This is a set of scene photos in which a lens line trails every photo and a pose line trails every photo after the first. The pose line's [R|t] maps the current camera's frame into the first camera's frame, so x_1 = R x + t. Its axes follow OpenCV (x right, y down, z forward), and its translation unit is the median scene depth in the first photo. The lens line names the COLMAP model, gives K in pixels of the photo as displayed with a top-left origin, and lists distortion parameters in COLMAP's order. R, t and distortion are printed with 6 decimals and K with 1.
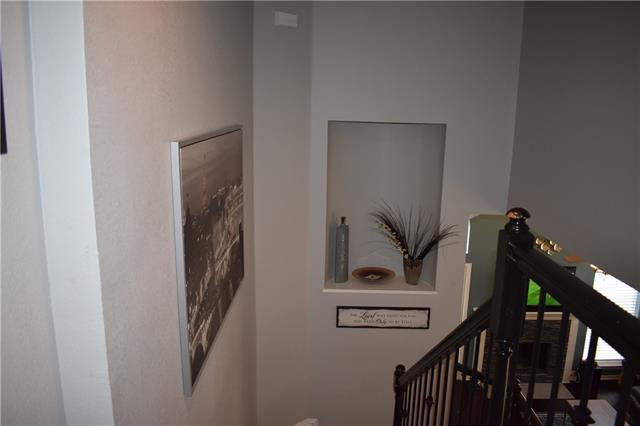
lens RADIAL K [[500.8, 0, 320.0], [0, 500.8, 213.0], [0, 0, 1]] dist [-0.090328, 0.002800]
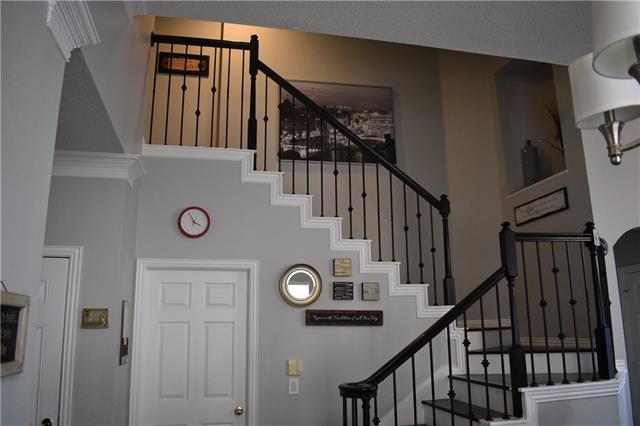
lens RADIAL K [[500.8, 0, 320.0], [0, 500.8, 213.0], [0, 0, 1]] dist [-0.090328, 0.002800]
pose [[0.213138, -0.233438, -0.948725, 1.048290], [-0.178621, 0.945361, -0.272739, 0.602464], [0.960556, 0.227593, 0.159795, 0.370228]]
